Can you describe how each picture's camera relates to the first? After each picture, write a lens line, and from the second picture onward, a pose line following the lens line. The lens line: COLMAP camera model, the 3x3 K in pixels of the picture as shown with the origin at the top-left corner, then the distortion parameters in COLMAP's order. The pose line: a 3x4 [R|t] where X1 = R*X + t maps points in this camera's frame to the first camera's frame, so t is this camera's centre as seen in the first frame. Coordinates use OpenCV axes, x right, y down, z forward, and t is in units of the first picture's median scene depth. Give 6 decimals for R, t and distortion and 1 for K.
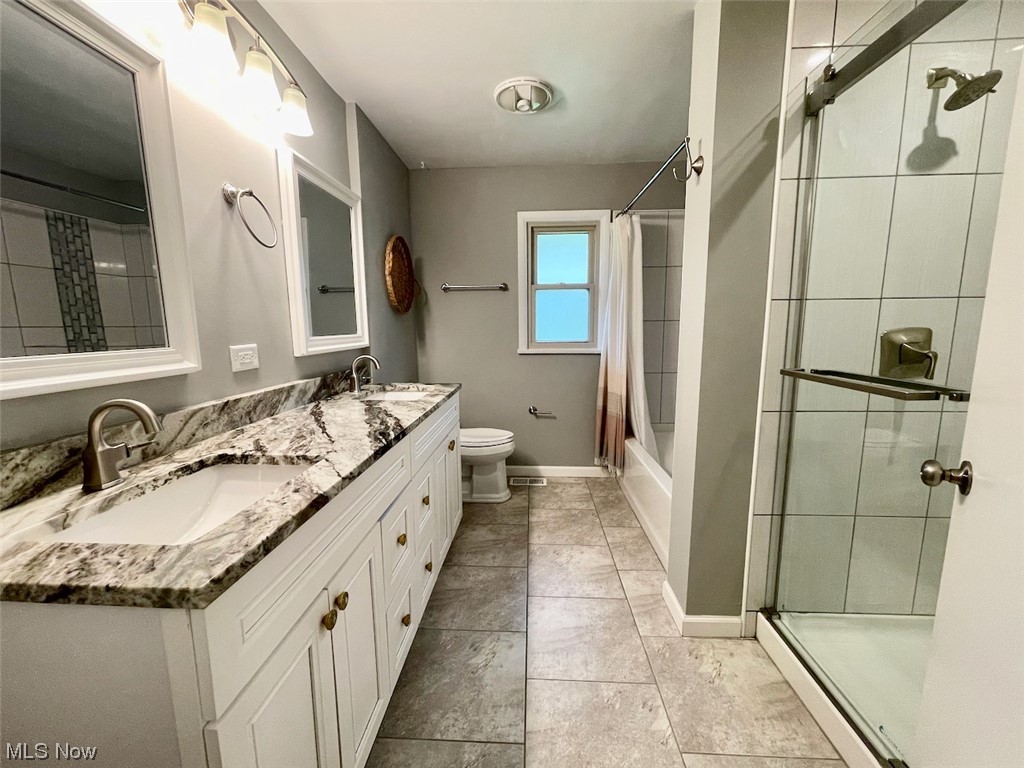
lens RADIAL K [[411.7, 0, 508.1], [0, 411.7, 384.9], [0, 0, 1]] dist [-0.006813, 0.001419]
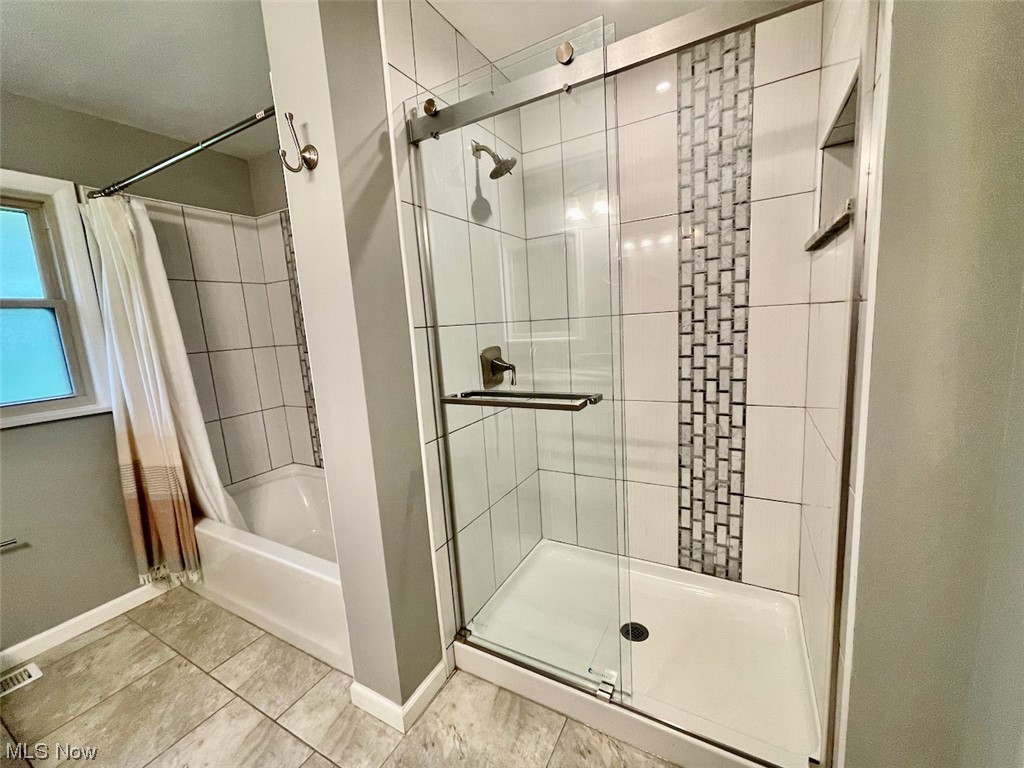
lens RADIAL K [[411.7, 0, 513.5], [0, 411.7, 383.3], [0, 0, 1]] dist [-0.006813, 0.001419]
pose [[0.434800, -0.150080, 0.887933, -0.078973], [0.188432, 0.979350, 0.073261, -0.071565], [-0.880592, 0.135461, 0.454101, 0.255283]]
